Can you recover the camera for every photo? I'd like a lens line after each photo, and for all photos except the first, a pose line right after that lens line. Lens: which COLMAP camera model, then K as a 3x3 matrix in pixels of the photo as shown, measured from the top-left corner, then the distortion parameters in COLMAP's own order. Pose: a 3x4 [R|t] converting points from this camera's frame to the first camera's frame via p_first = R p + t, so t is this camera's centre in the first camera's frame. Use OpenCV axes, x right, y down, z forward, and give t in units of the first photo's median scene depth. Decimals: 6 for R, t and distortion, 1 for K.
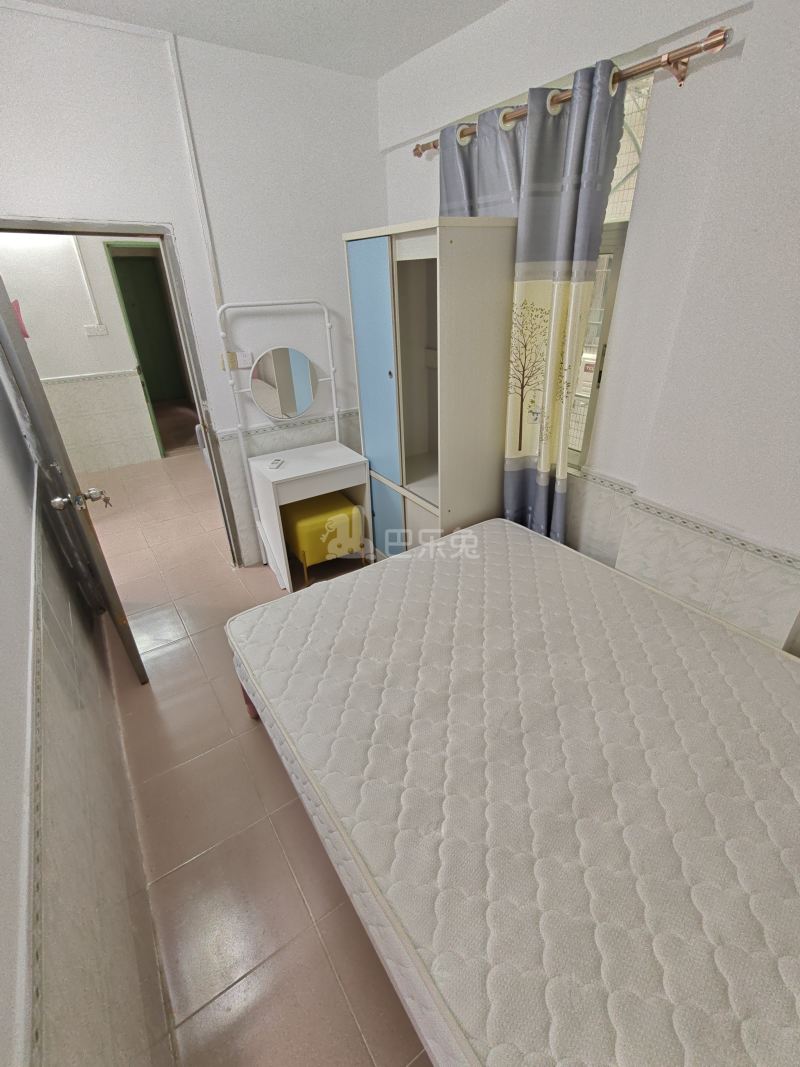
lens RADIAL K [[472.3, 0, 404.7], [0, 472.3, 533.4], [0, 0, 1]] dist [0.001522, -0.000291]
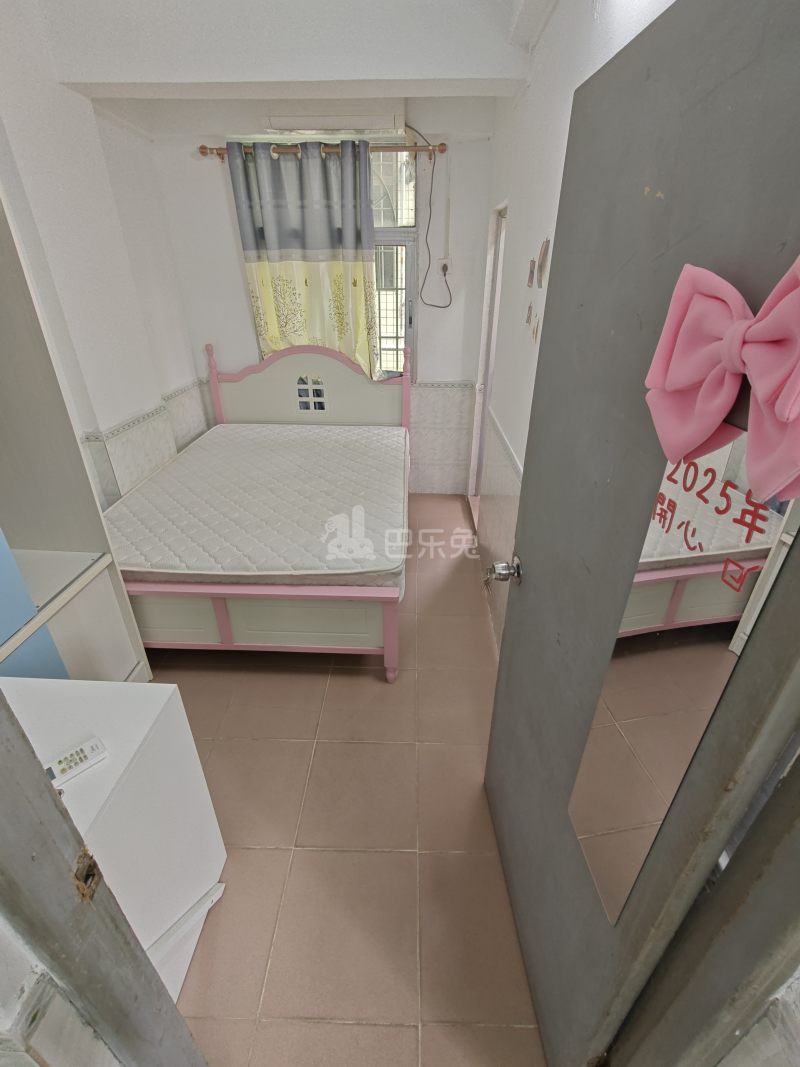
lens RADIAL K [[472.3, 0, 401.3], [0, 472.3, 533.5], [0, 0, 1]] dist [0.001522, -0.000291]
pose [[-0.808634, -0.271085, 0.522134, -0.797242], [0.291069, 0.586930, 0.755508, -0.576901], [-0.511263, 0.762906, -0.395707, 1.169030]]
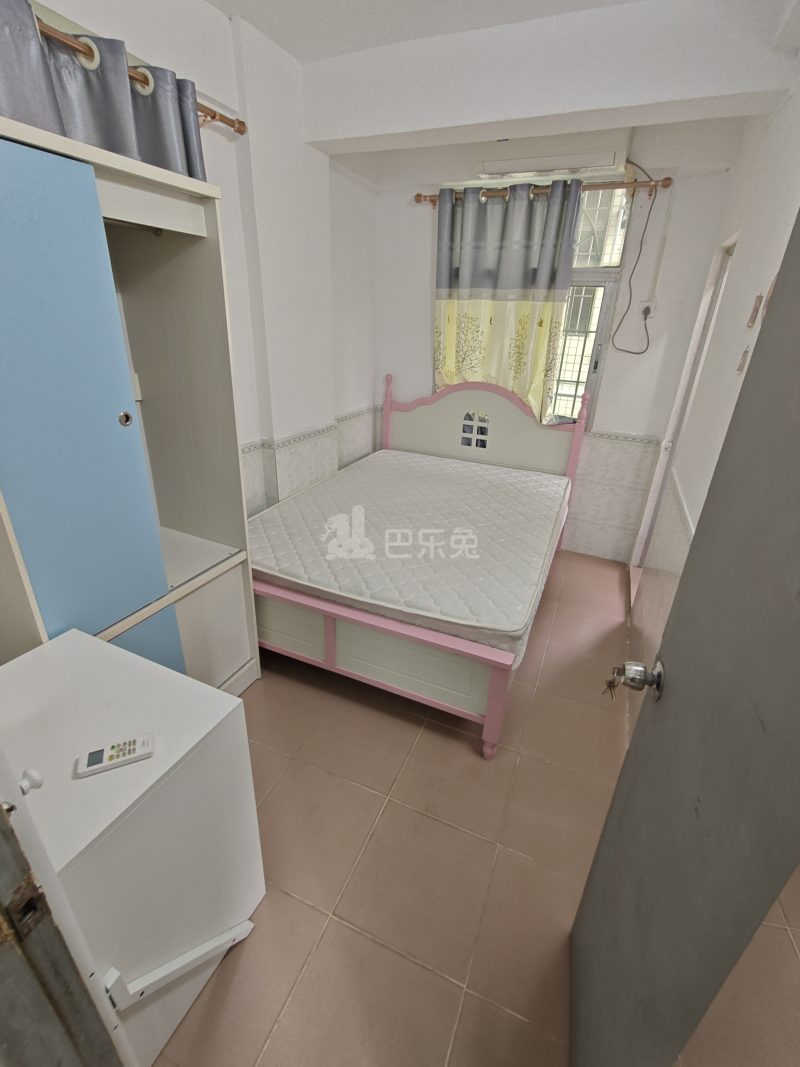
lens RADIAL K [[472.3, 0, 404.1], [0, 472.3, 533.1], [0, 0, 1]] dist [0.001522, -0.000291]
pose [[-0.536789, -0.353657, 0.766019, -0.780035], [0.378940, 0.710130, 0.593397, -0.509946], [-0.753832, 0.608804, -0.247175, 1.100544]]
